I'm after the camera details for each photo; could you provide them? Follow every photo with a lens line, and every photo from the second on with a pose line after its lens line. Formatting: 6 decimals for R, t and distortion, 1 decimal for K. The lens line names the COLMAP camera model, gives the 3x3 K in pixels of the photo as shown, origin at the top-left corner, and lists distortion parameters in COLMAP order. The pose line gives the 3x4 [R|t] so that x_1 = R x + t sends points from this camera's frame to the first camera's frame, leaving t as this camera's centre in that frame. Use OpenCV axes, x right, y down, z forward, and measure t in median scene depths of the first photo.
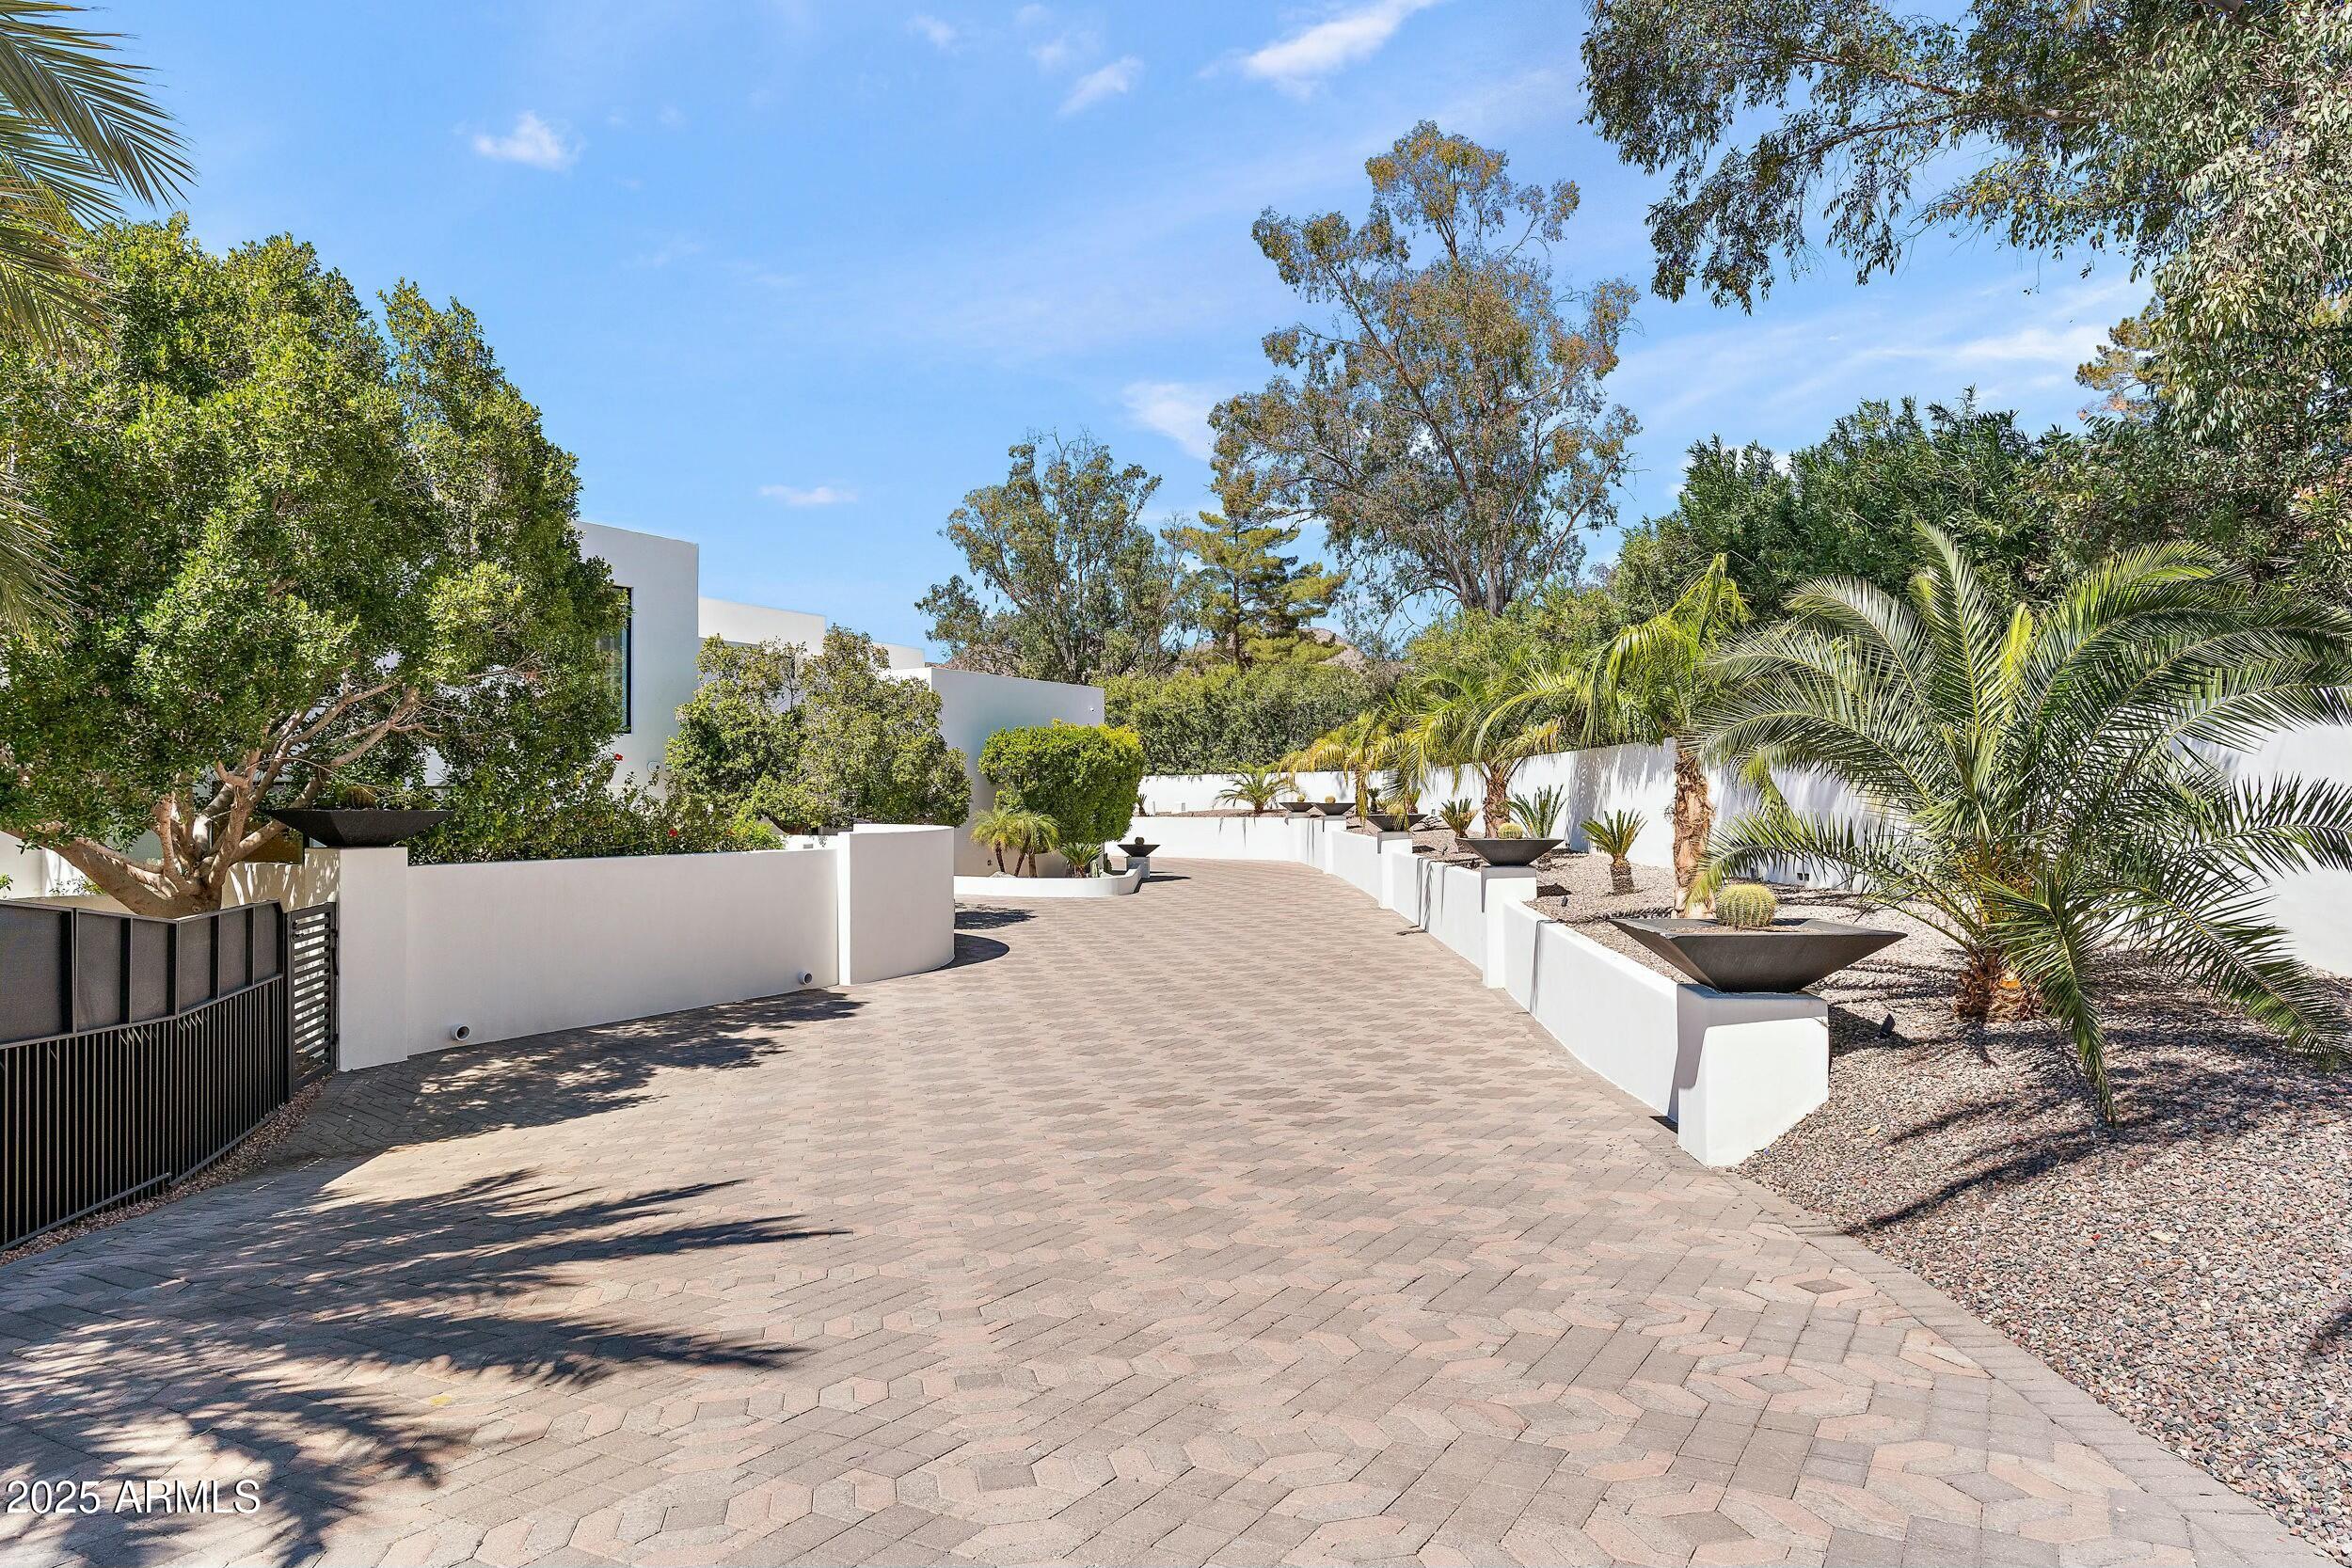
lens RADIAL K [[1388.9, 0, 1176.0], [0, 1388.9, 784.0], [0, 0, 1]] dist [0.003624, 0.003758]
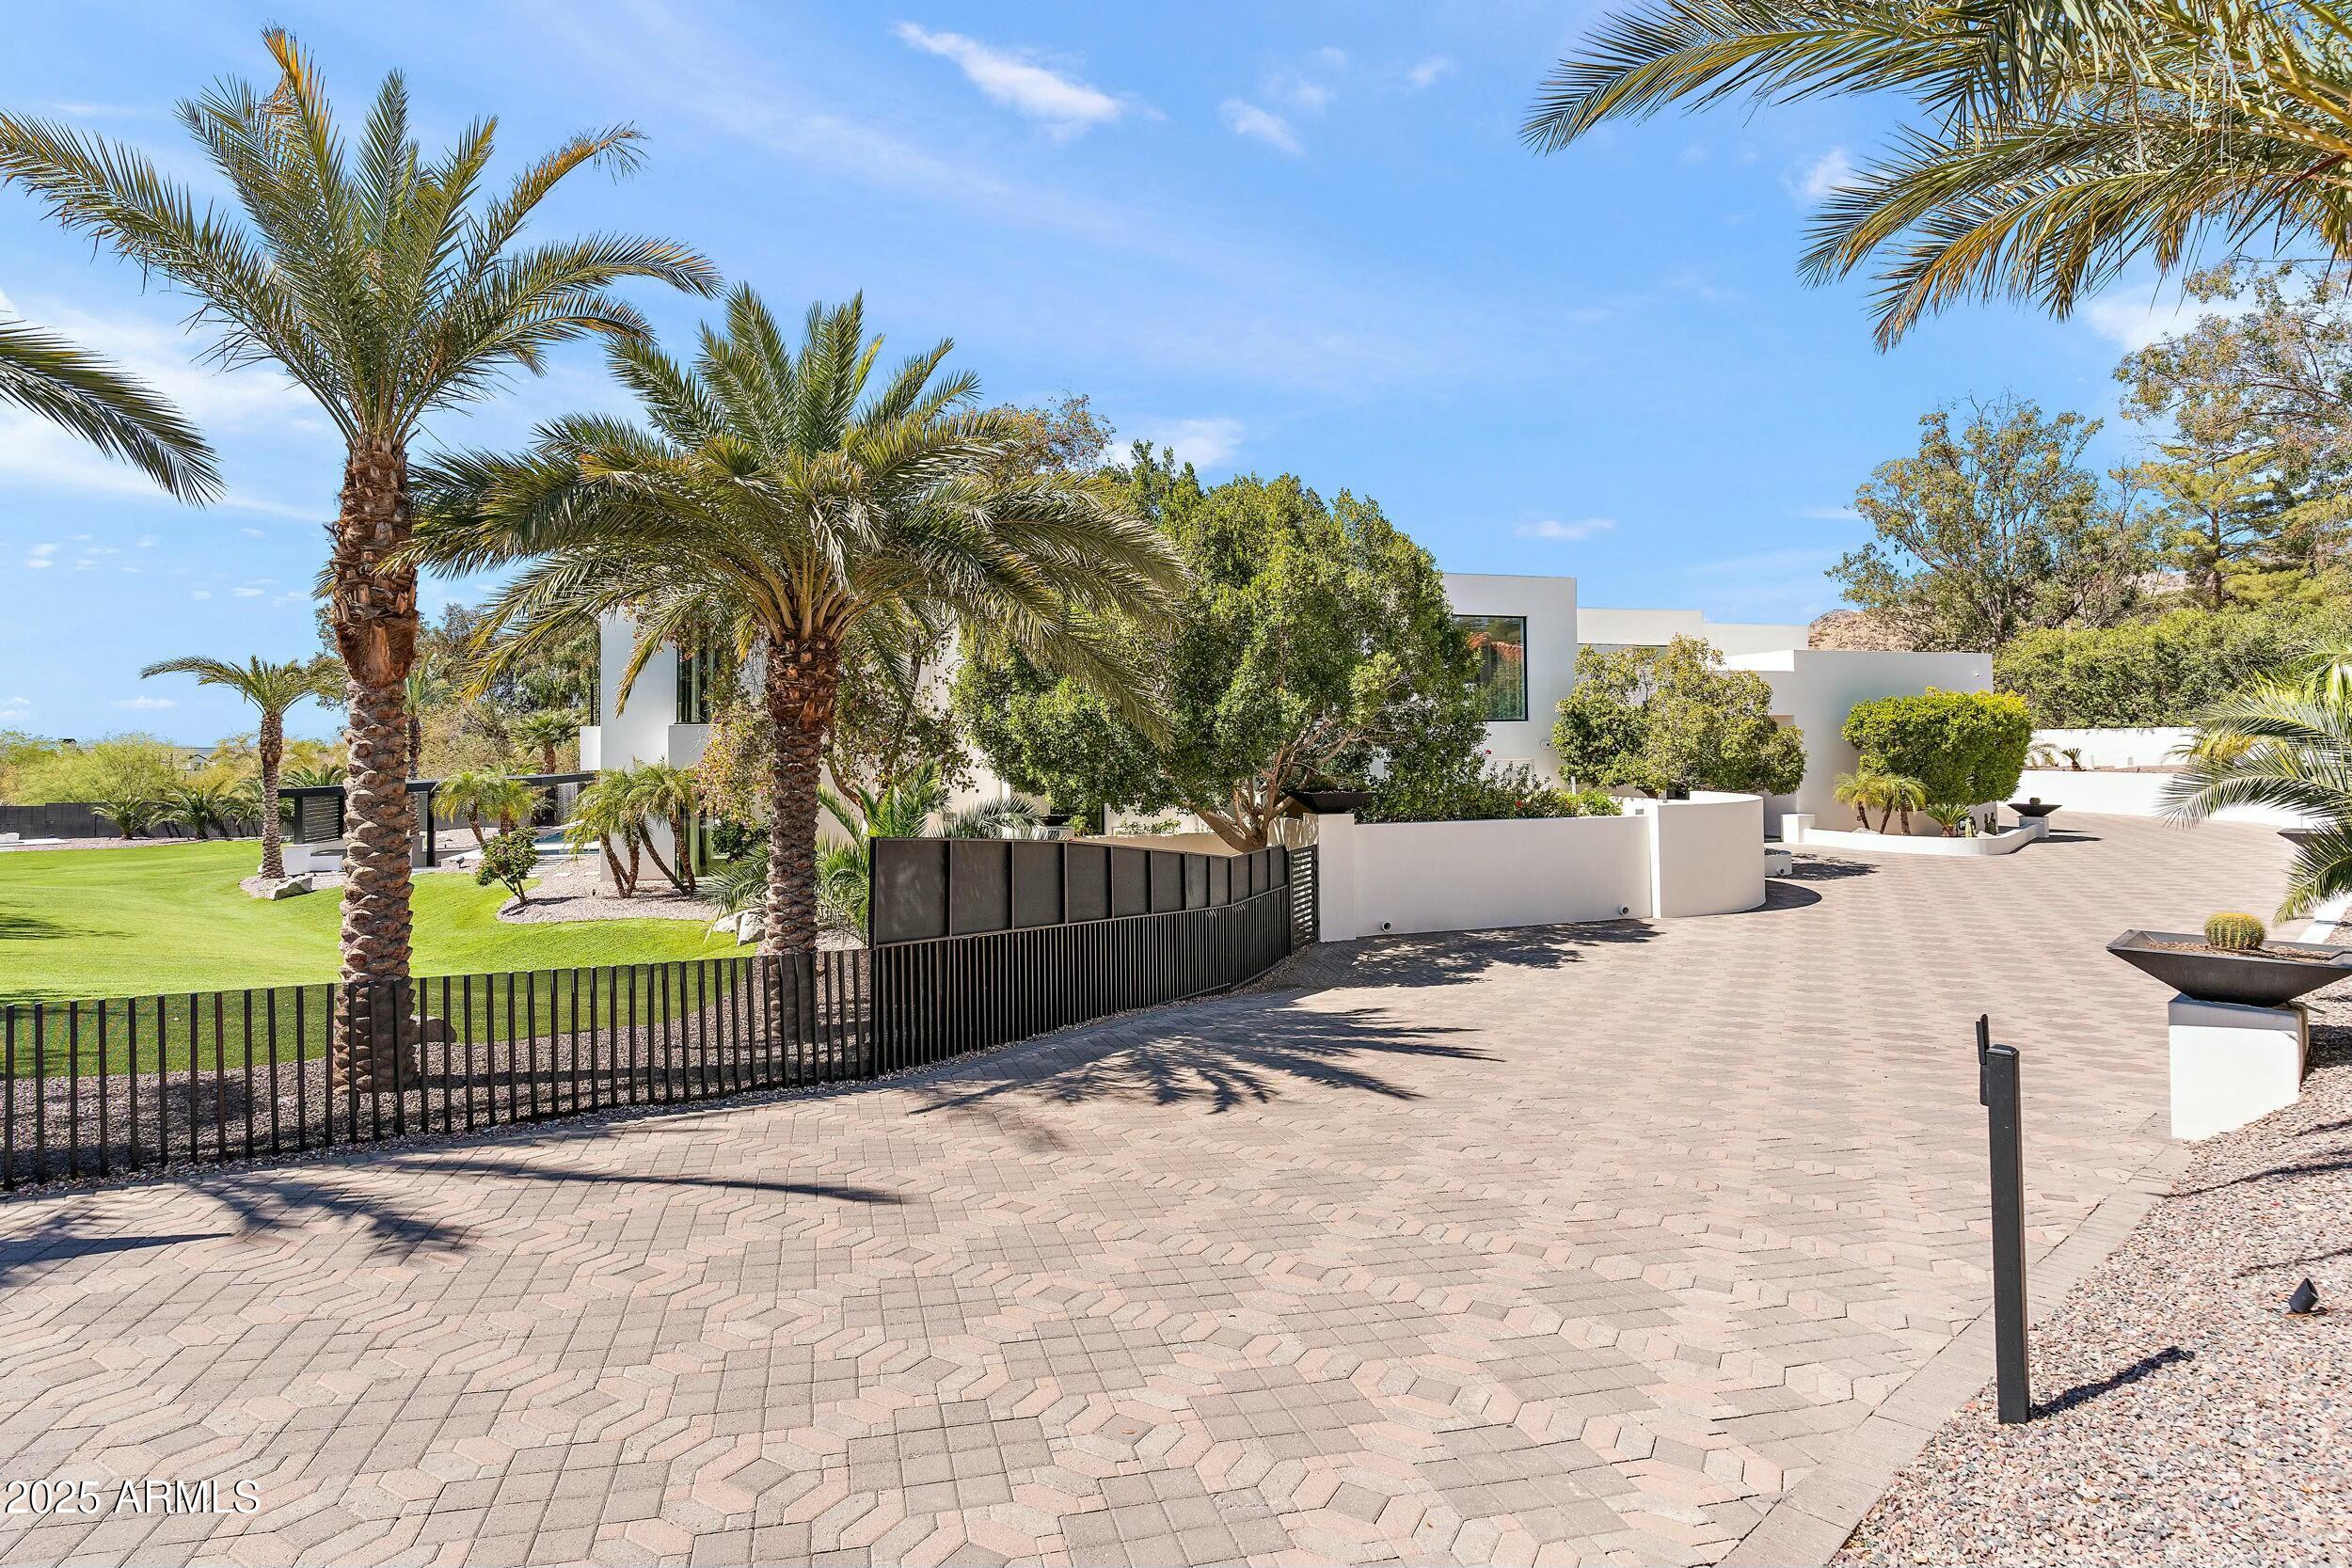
lens RADIAL K [[1173.4, 0, 1184.8], [0, 1173.4, 734.5], [0, 0, 1]] dist [0.003029, 0.000412]
pose [[0.754951, -0.007807, -0.655735, 0.120580], [0.011561, 0.999932, 0.001405, -0.029153], [0.655680, -0.008641, 0.754990, -0.112104]]
